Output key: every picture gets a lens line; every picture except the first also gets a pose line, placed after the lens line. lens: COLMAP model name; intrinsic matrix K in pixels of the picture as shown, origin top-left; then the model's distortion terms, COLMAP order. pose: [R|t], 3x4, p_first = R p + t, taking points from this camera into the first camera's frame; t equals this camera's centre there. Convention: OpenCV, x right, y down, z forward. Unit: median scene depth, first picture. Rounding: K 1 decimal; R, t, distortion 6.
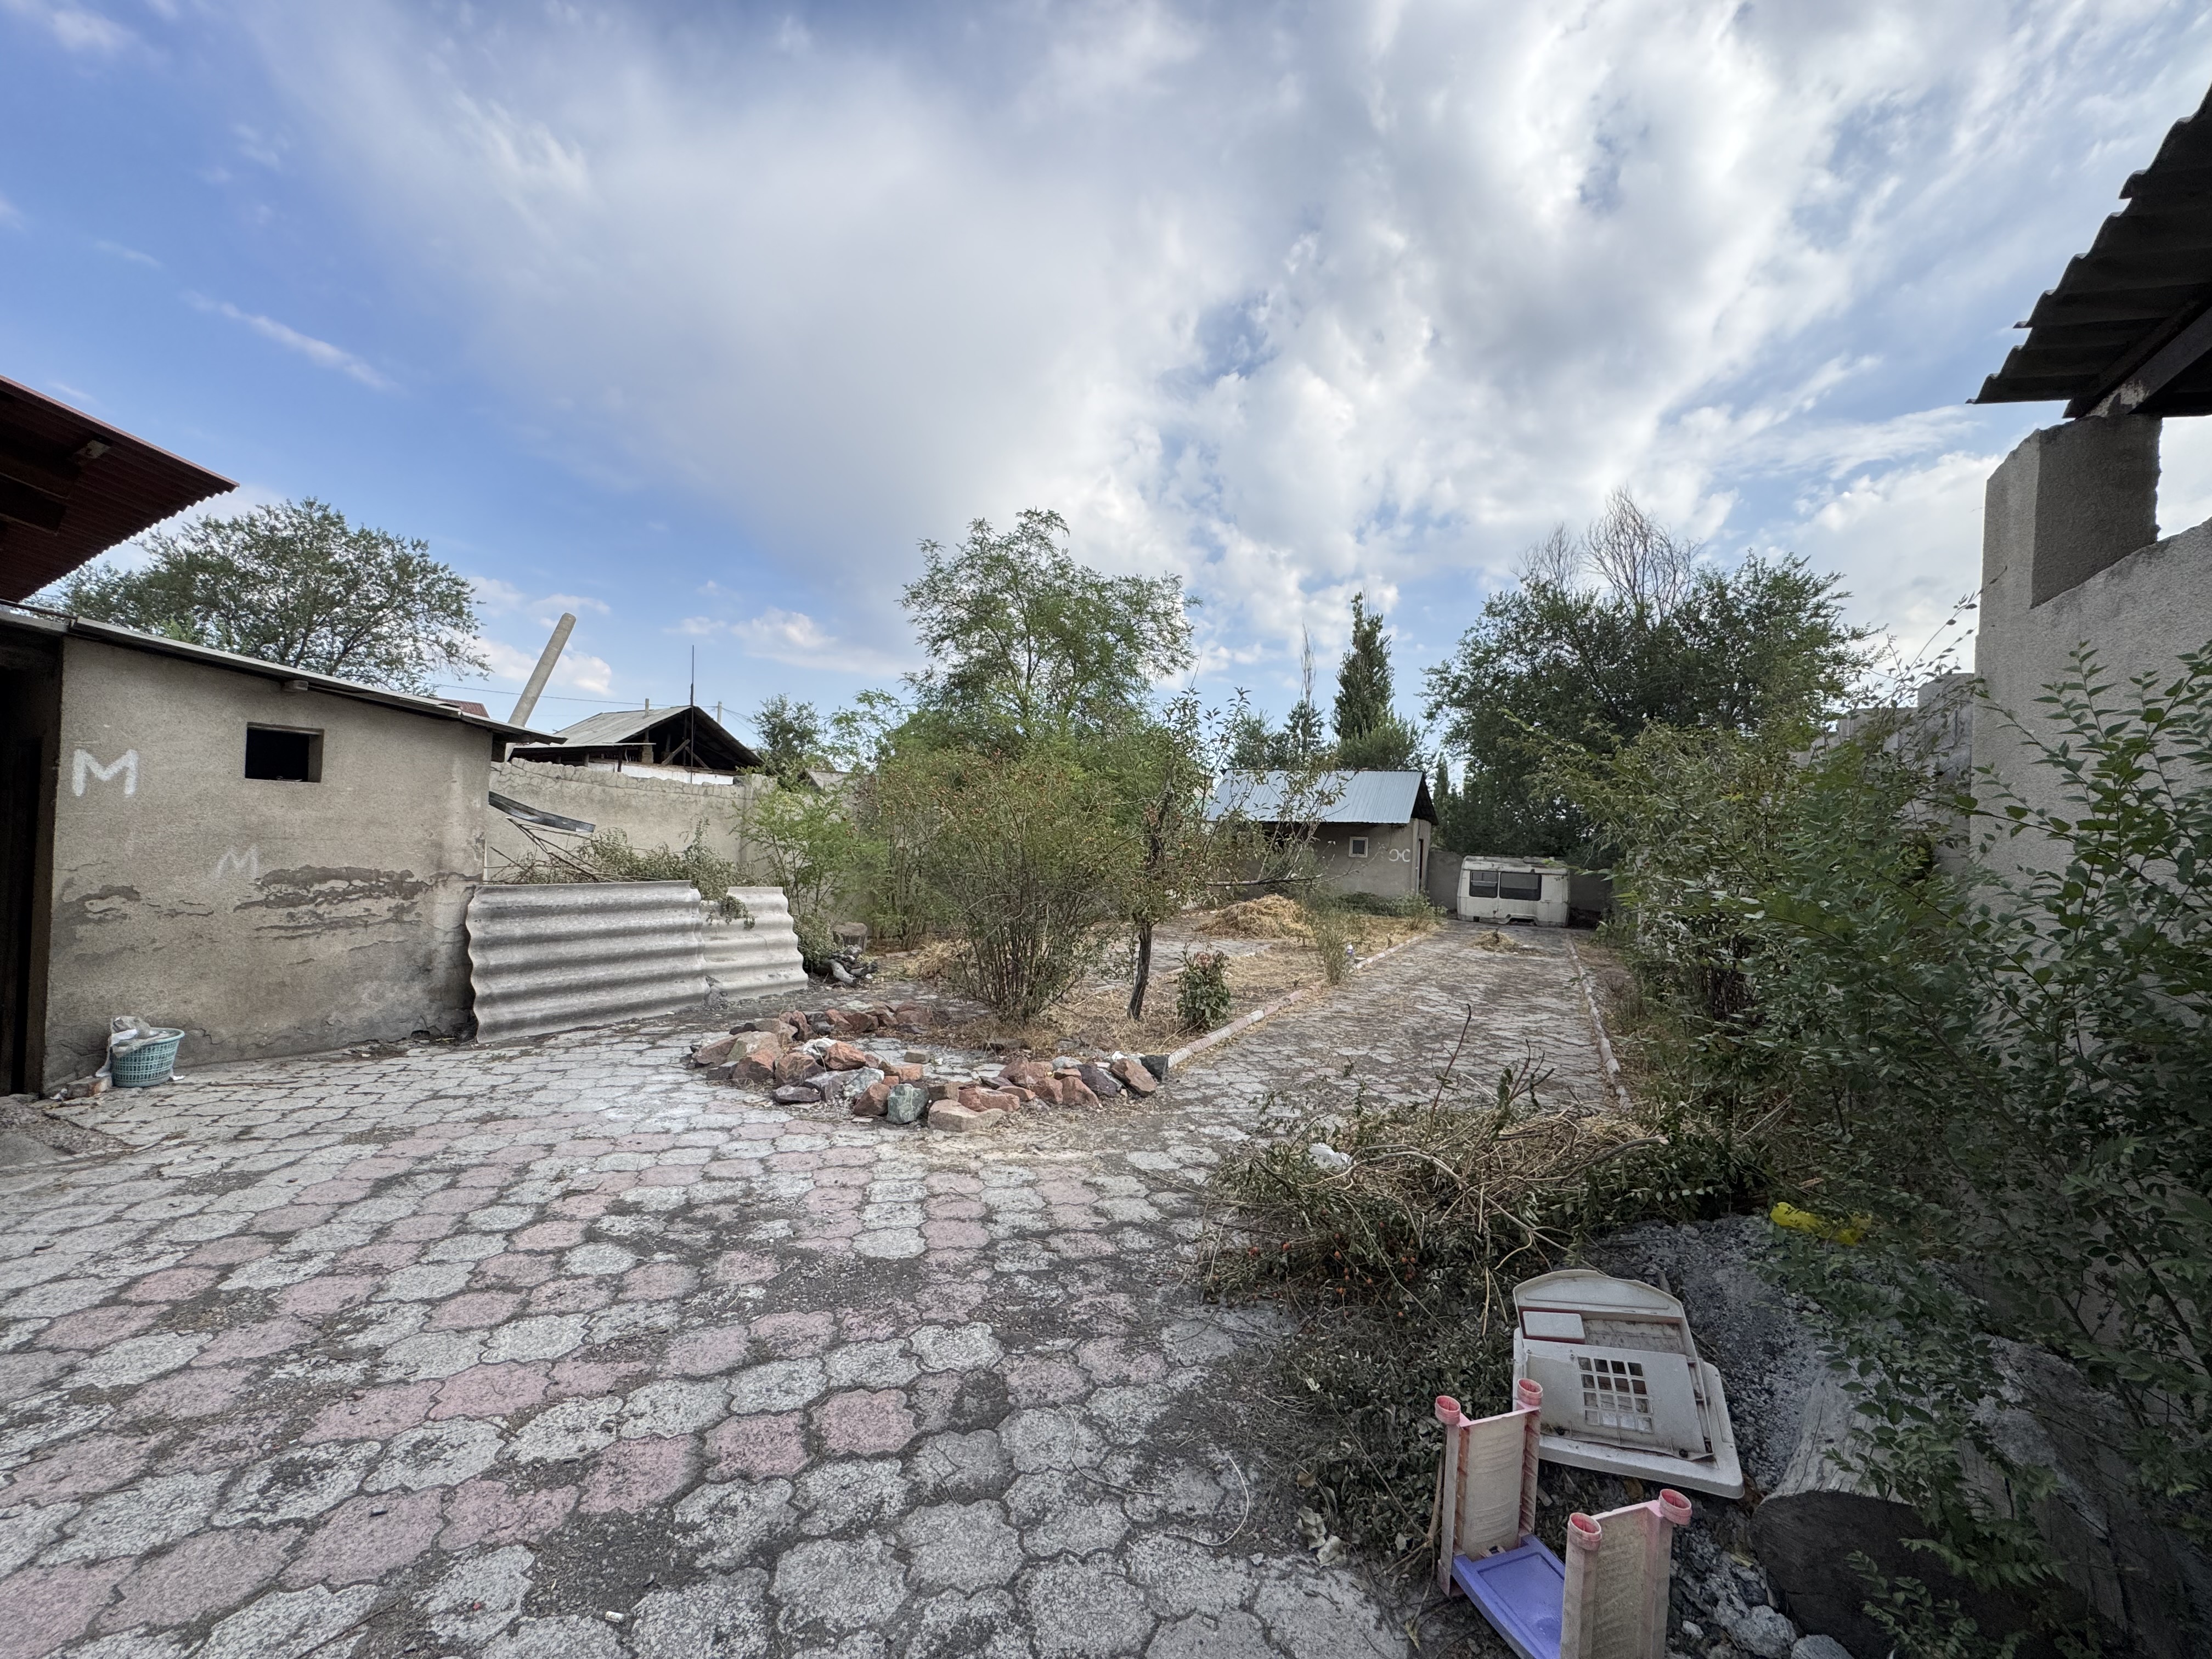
lens RADIAL K [[885.7, 0, 1101.5], [0, 885.7, 835.6], [0, 0, 1]] dist [-0.000409, -0.000314]
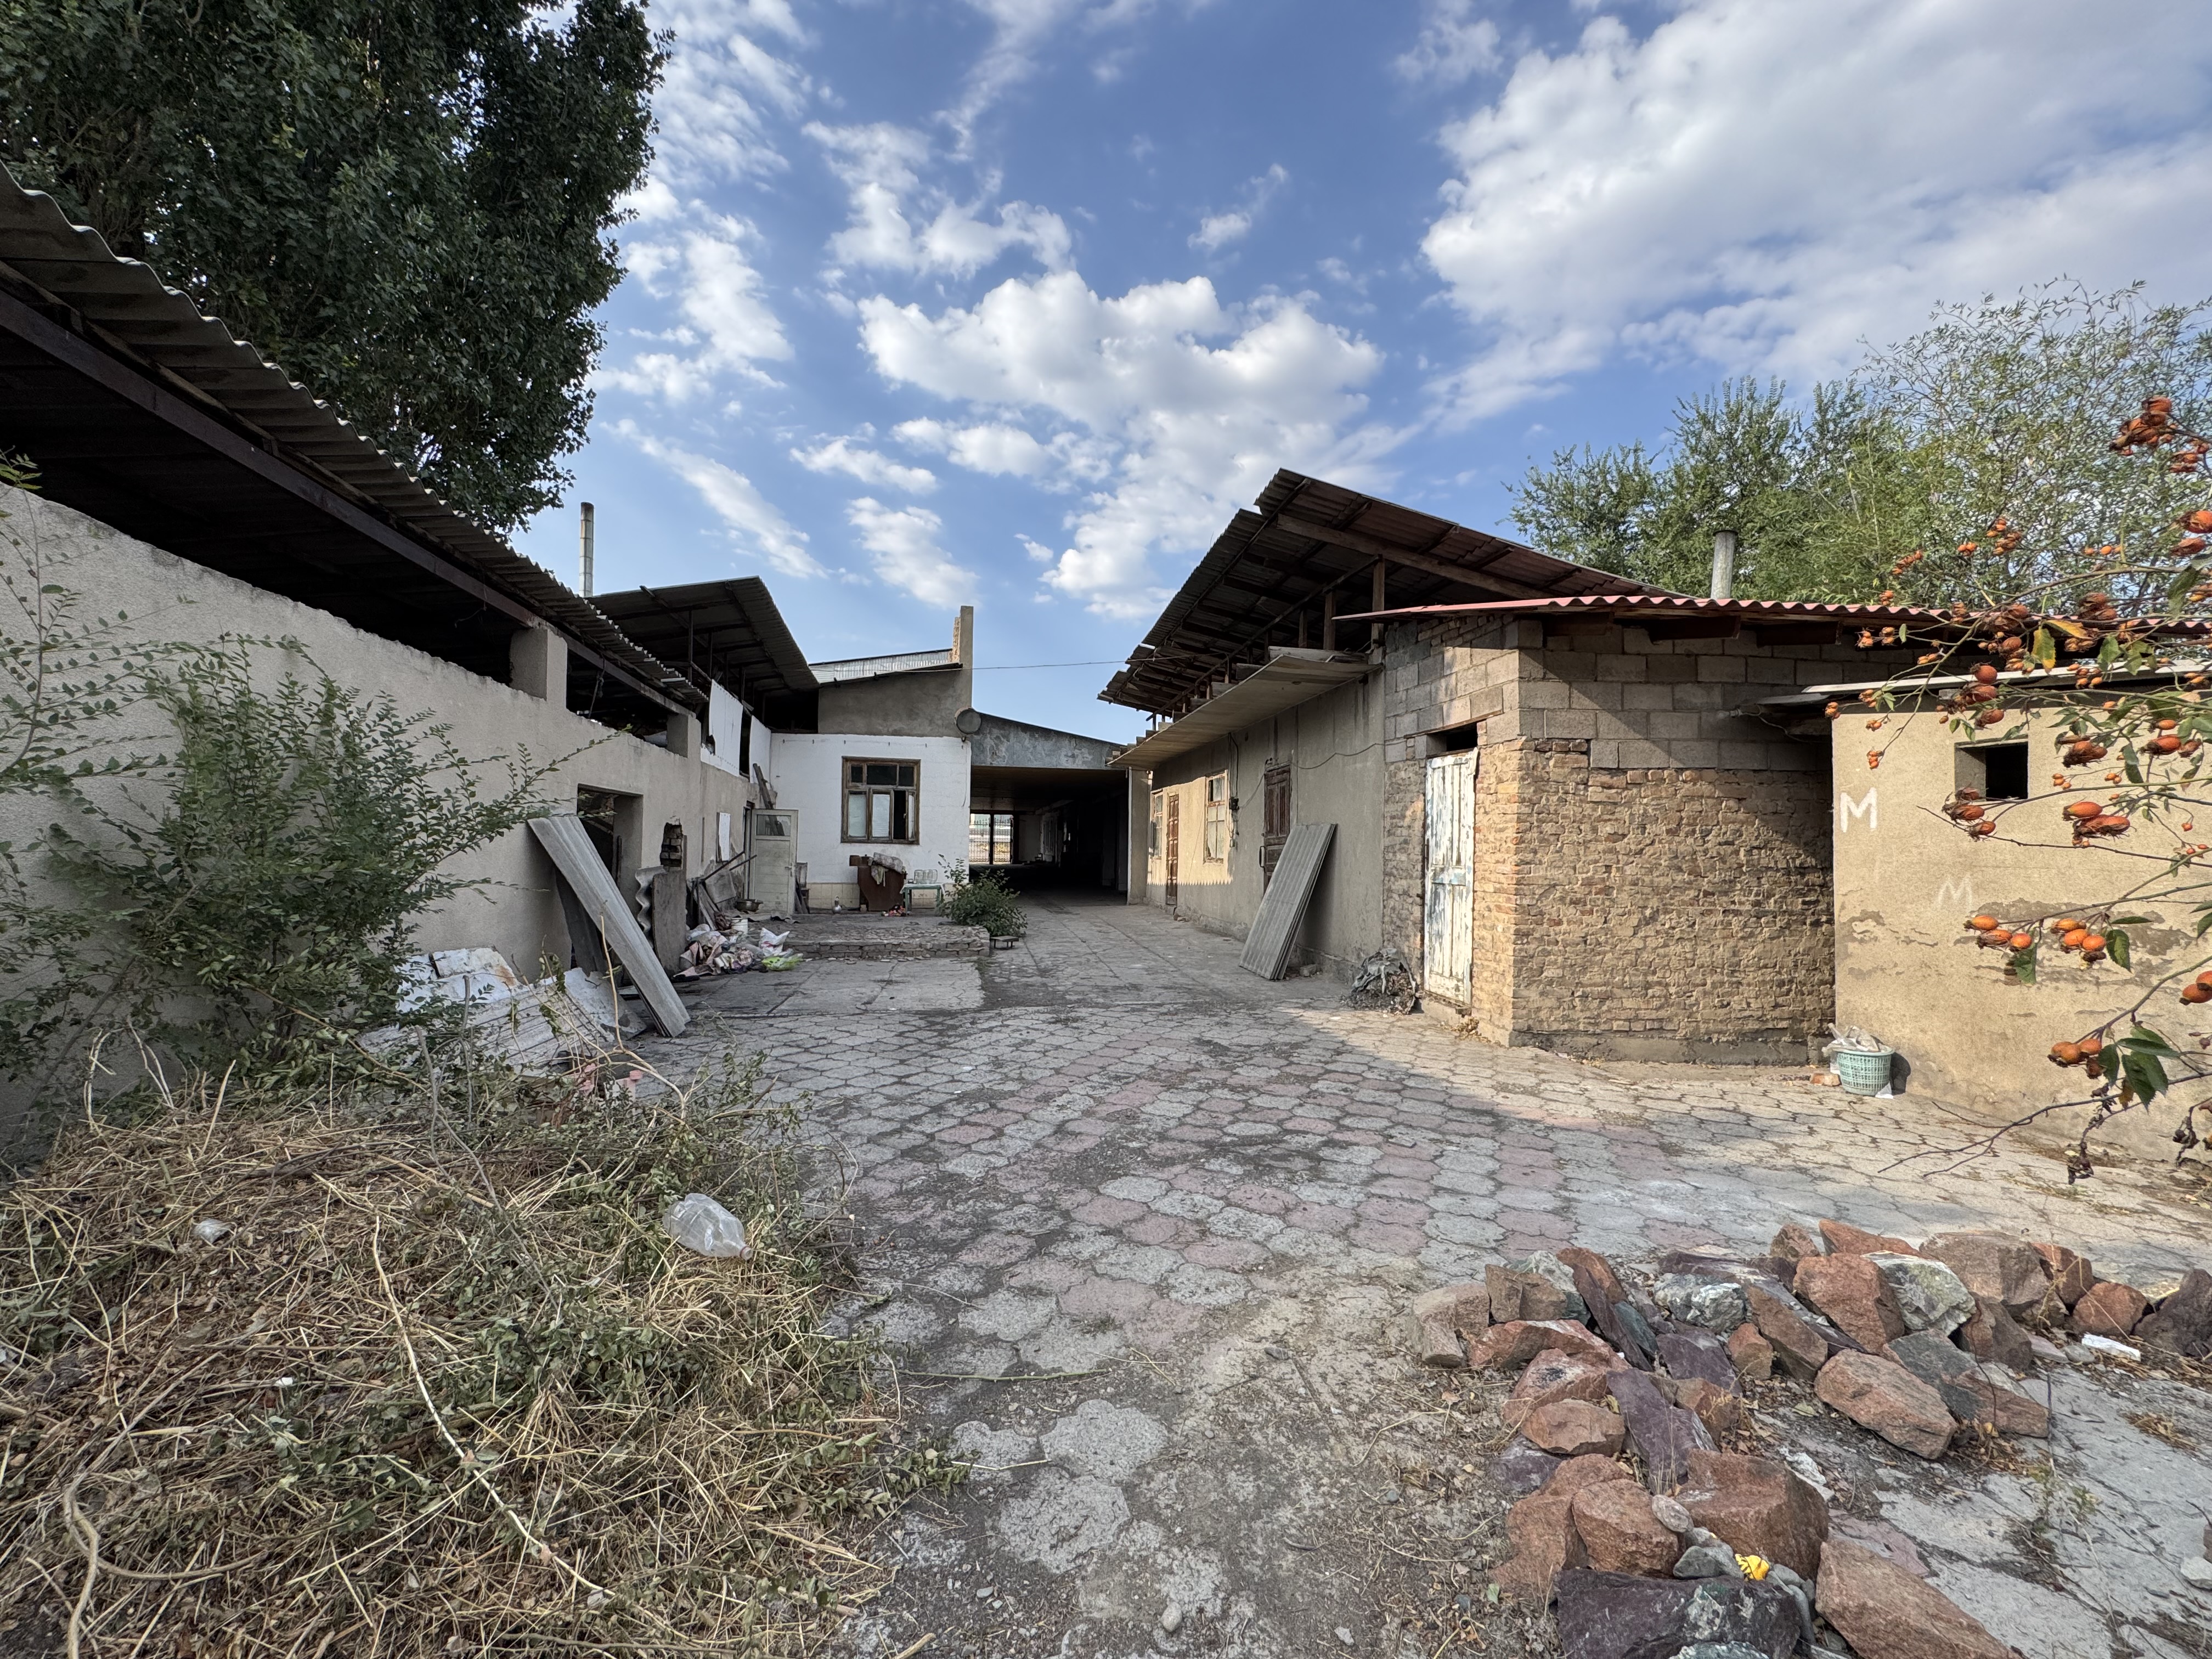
lens RADIAL K [[885.7, 0, 1104.5], [0, 885.7, 837.3], [0, 0, 1]] dist [-0.000409, -0.000314]
pose [[-0.765250, -0.067257, -0.640210, 0.381498], [-0.043506, 0.997657, -0.052805, 0.072580], [0.642262, -0.012556, -0.766383, 1.366587]]
